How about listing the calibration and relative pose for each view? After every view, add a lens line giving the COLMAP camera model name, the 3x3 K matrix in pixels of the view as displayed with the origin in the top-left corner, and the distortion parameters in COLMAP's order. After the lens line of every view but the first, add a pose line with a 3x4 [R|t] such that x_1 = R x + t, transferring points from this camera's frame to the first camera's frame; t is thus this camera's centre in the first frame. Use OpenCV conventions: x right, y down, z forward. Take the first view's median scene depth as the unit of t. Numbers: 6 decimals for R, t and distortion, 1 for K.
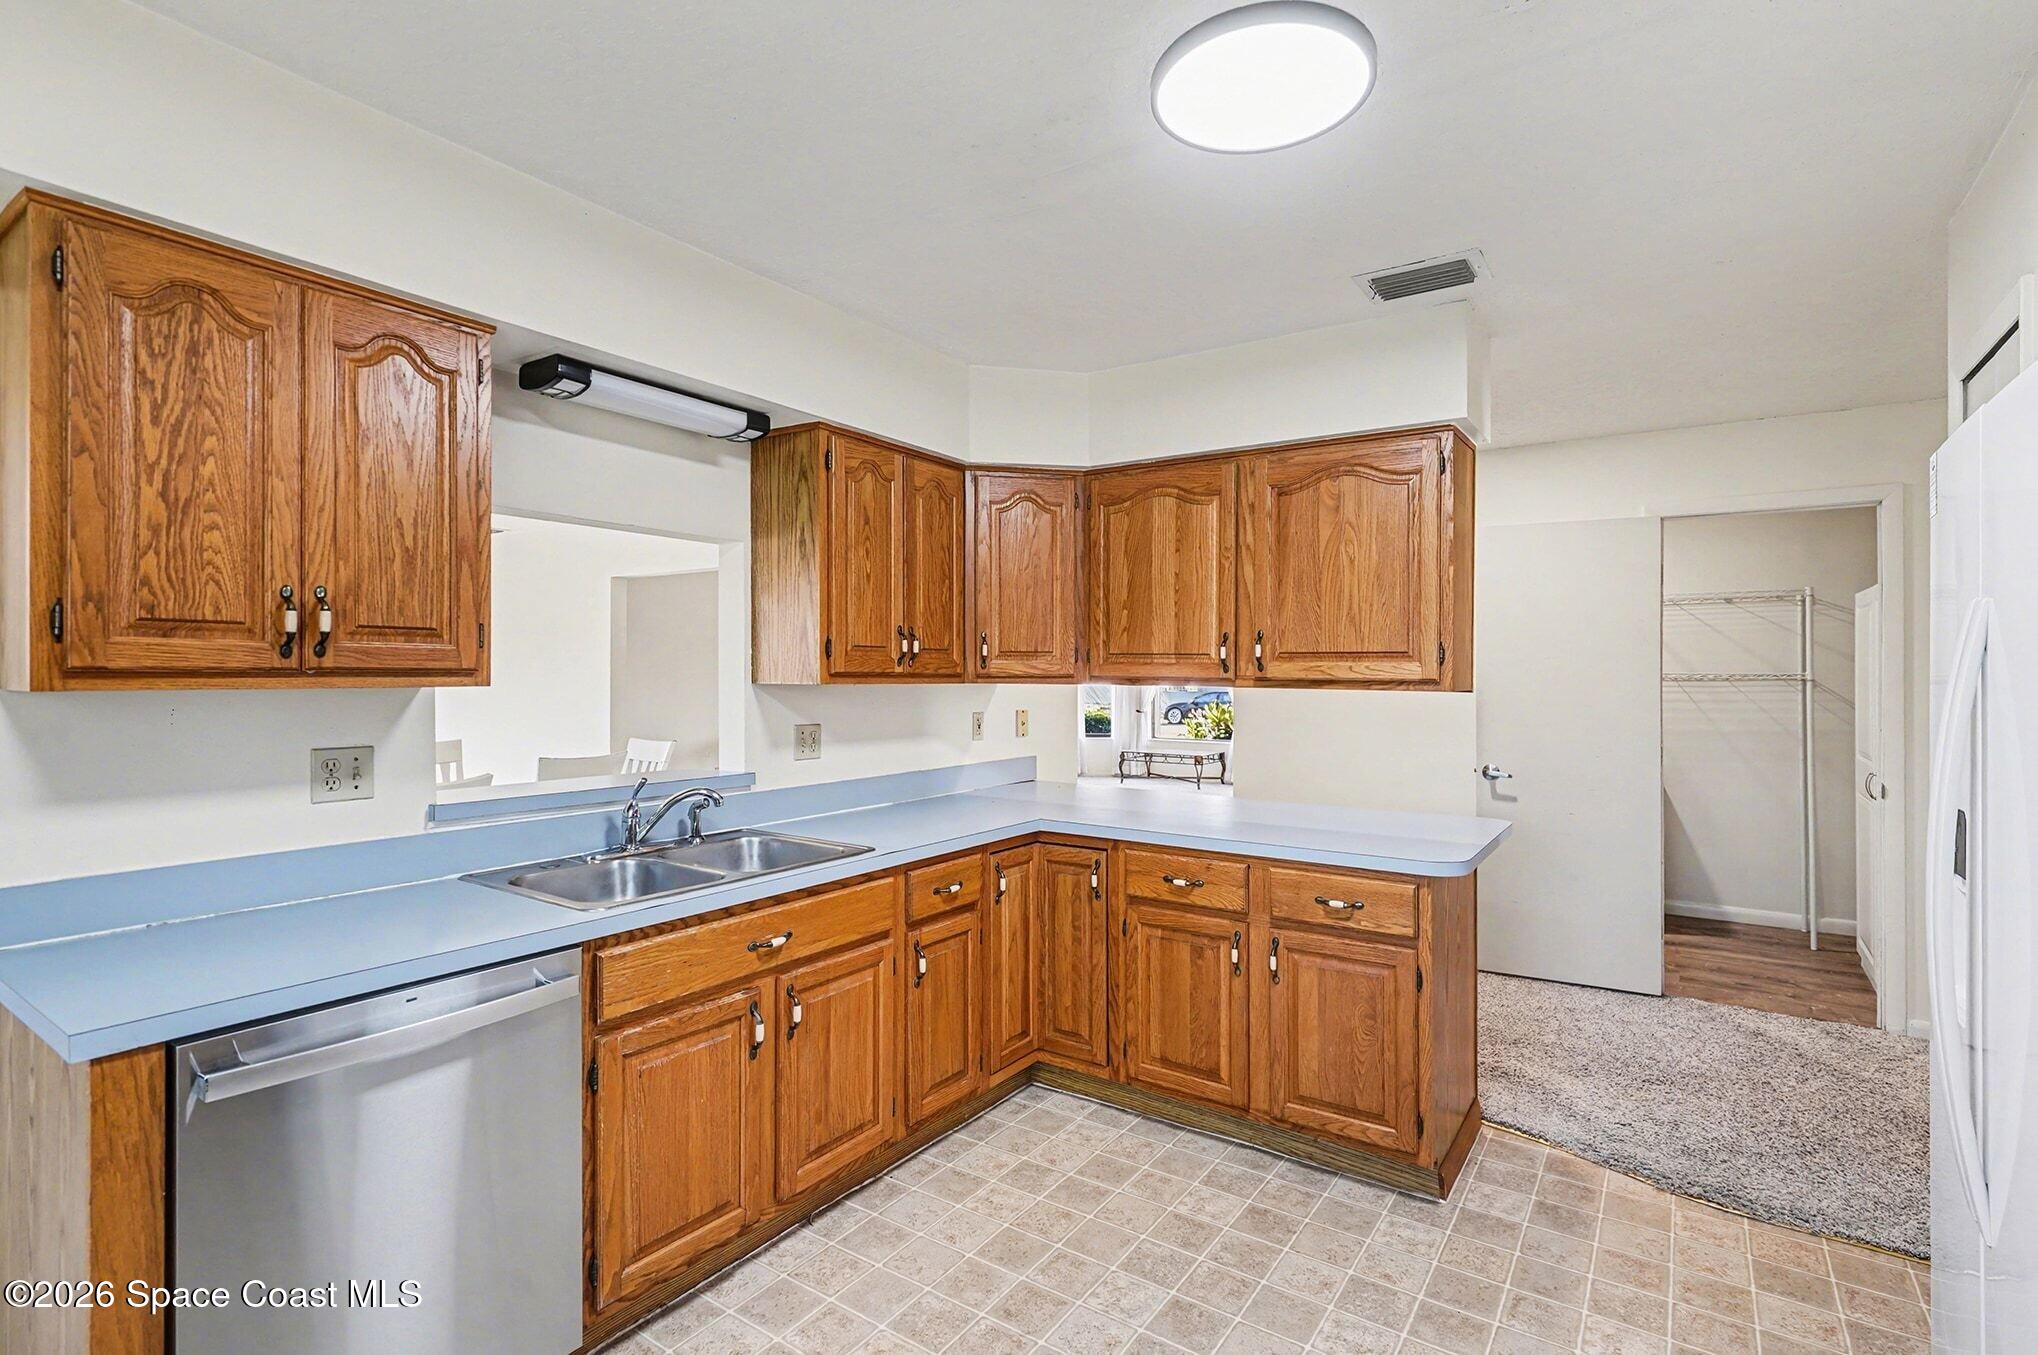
lens RADIAL K [[956.6, 0, 1020.1], [0, 956.6, 682.3], [0, 0, 1]] dist [0.000537, -0.000290]
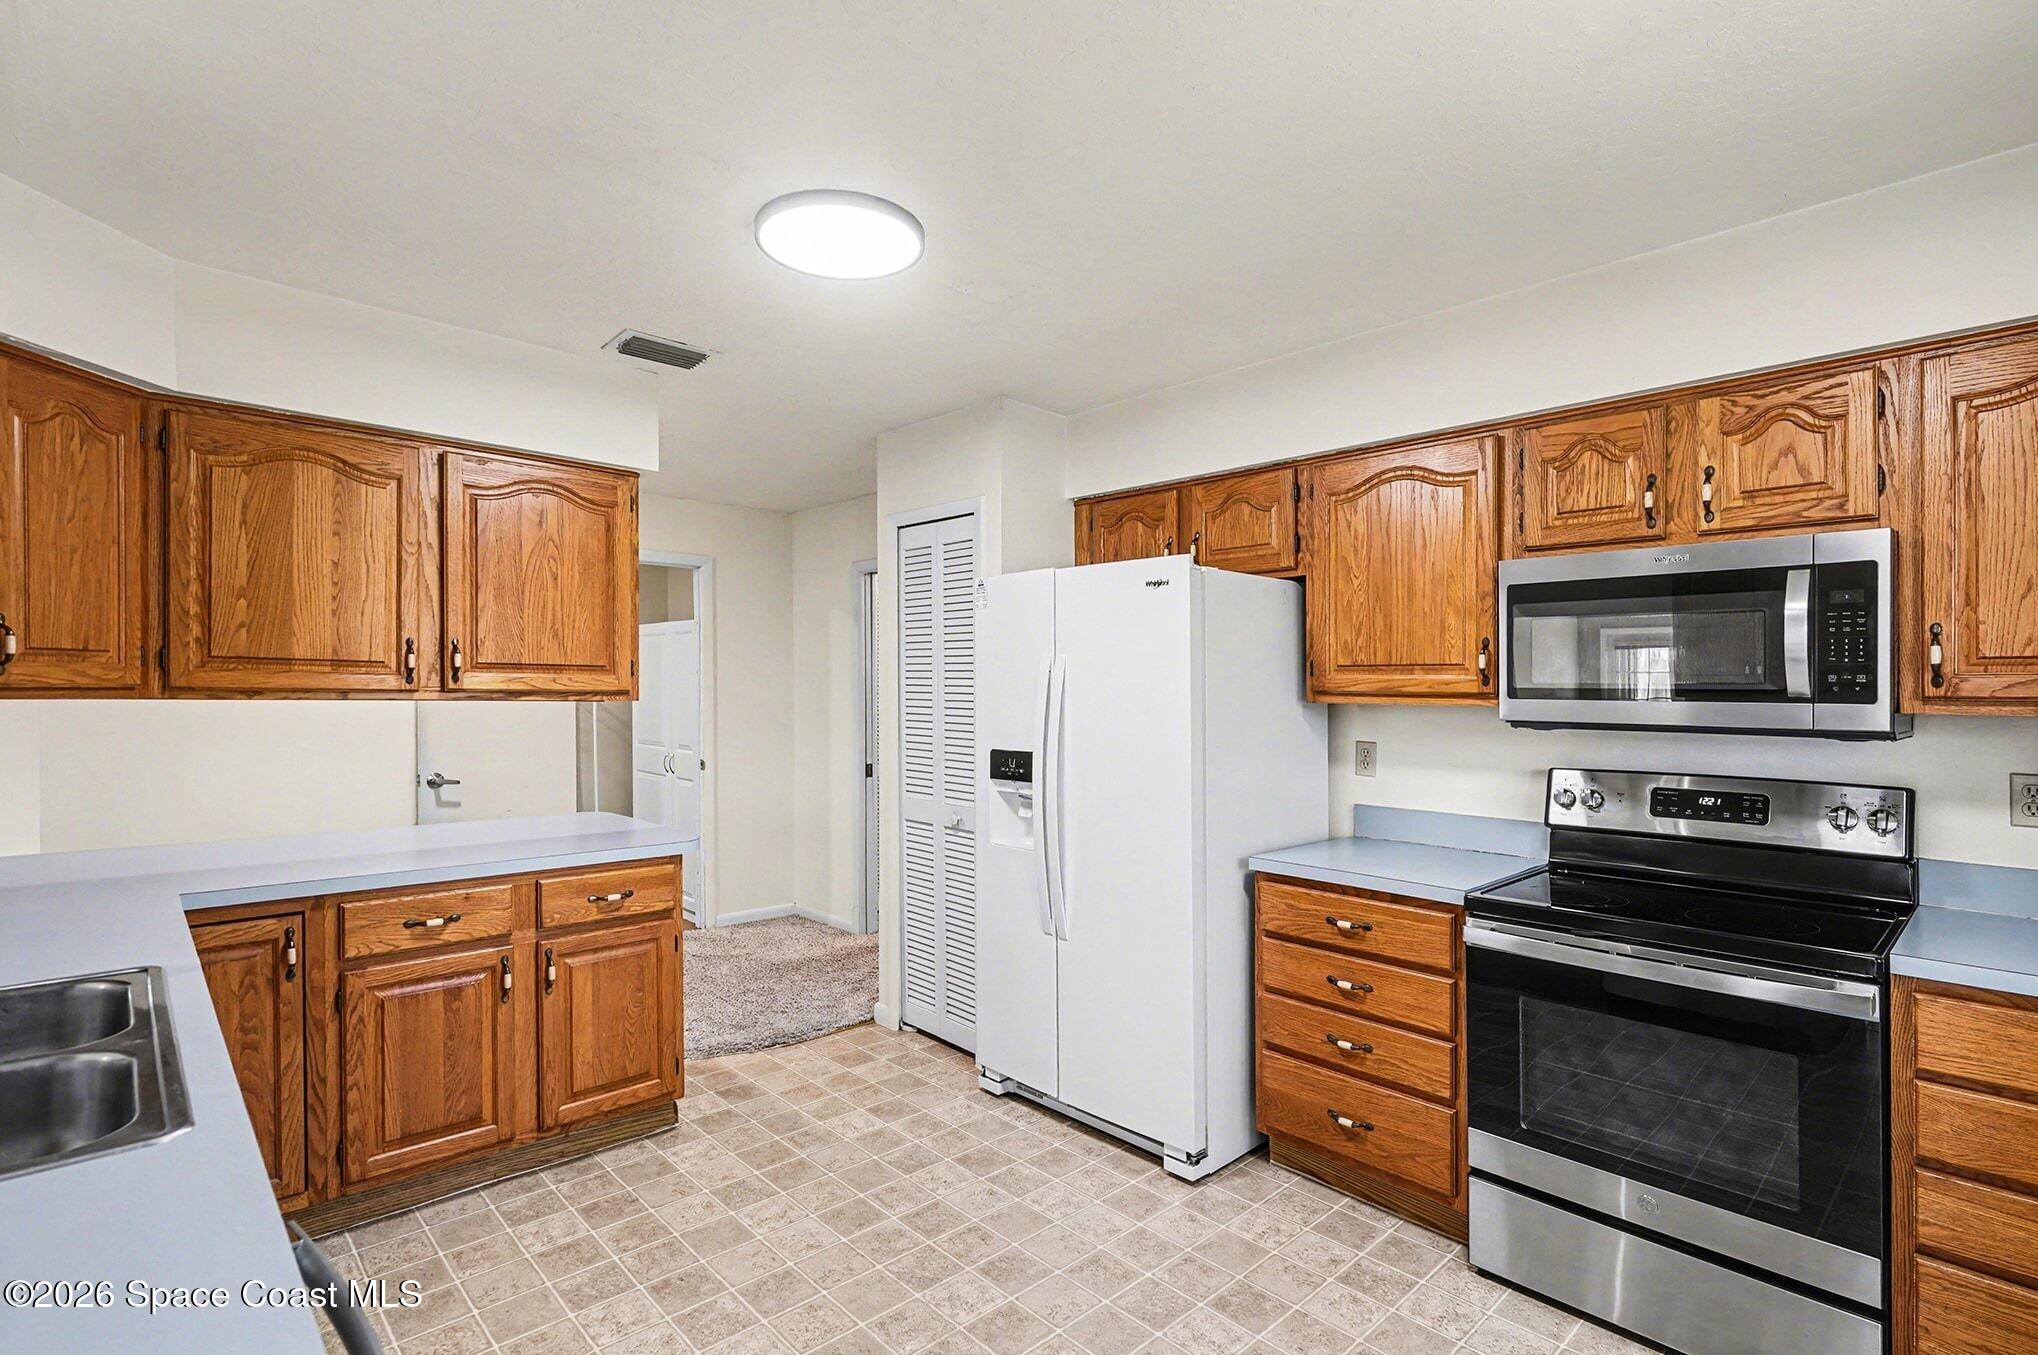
lens RADIAL K [[956.6, 0, 1020.1], [0, 956.6, 682.3], [0, 0, 1]] dist [0.000537, -0.000290]
pose [[0.223139, 0.003421, 0.974781, -0.579055], [0.002273, 0.999989, -0.004030, -0.006995], [-0.974784, 0.003115, 0.223129, 0.281501]]
